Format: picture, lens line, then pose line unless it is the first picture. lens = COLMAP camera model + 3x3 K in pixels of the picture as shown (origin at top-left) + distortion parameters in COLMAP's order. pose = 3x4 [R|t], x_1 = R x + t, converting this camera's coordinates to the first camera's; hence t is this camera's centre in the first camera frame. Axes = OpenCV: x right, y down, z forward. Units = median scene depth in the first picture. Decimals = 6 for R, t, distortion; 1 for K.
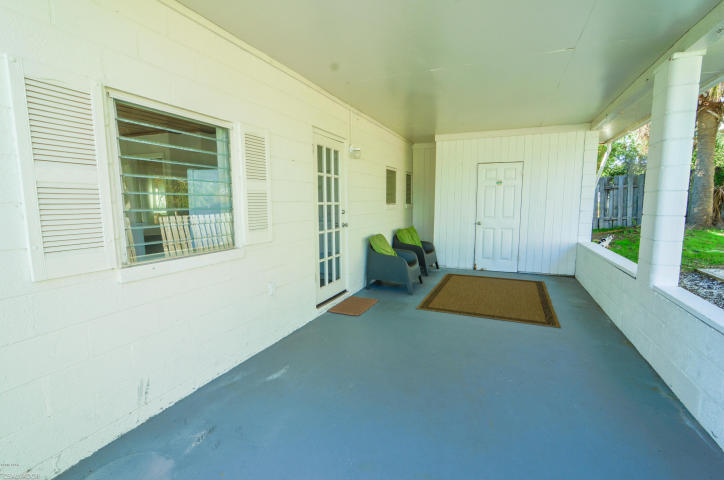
lens RADIAL K [[342.8, 0, 360.7], [0, 342.8, 242.7], [0, 0, 1]] dist [-0.001180, -0.000053]
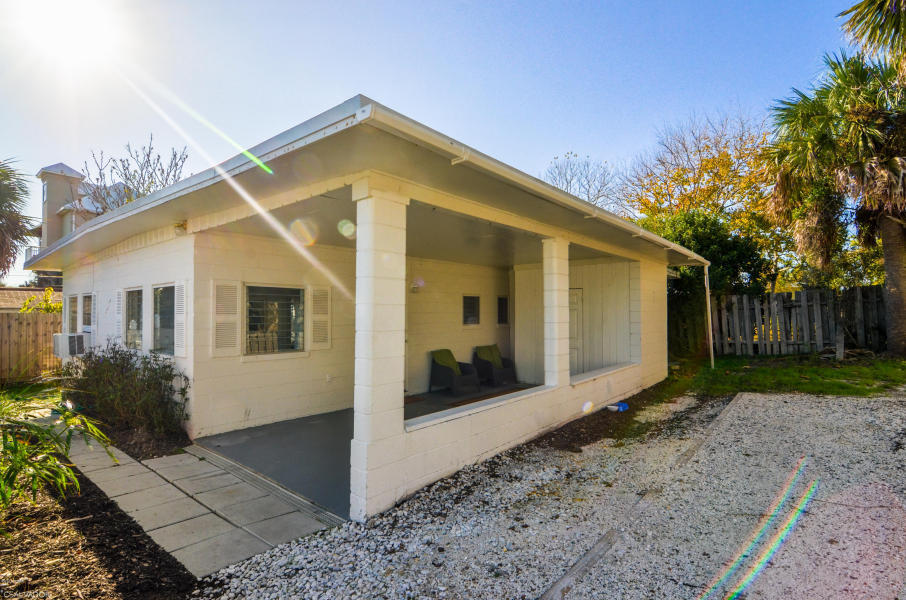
lens RADIAL K [[442.2, 0, 456.3], [0, 442.2, 305.3], [0, 0, 1]] dist [-0.000293, 0.000567]
pose [[0.959134, -0.001681, -0.282946, 0.484017], [-0.037650, 0.990332, -0.133510, 0.025220], [0.280435, 0.138707, 0.949798, -0.469967]]
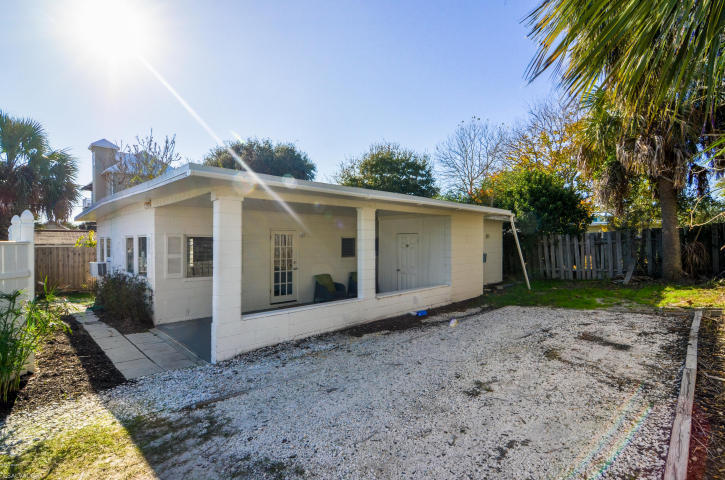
lens RADIAL K [[351.3, 0, 363.1], [0, 351.3, 243.7], [0, 0, 1]] dist [-0.001577, -0.000373]
pose [[0.924118, 0.005458, -0.382068, 0.866910], [-0.049761, 0.993102, -0.106172, 0.003053], [0.378853, 0.117128, 0.918015, -0.628732]]
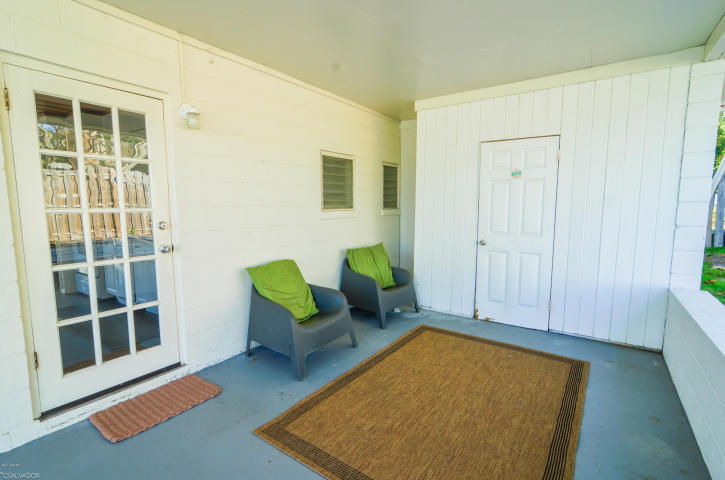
lens RADIAL K [[343.3, 0, 361.2], [0, 343.3, 242.7], [0, 0, 1]] dist [-0.001180, -0.000053]
pose [[0.978144, 0.024874, -0.206438, 0.276983], [-0.026953, 0.999610, -0.007262, -0.049432], [0.206177, 0.012667, 0.978433, 0.390246]]
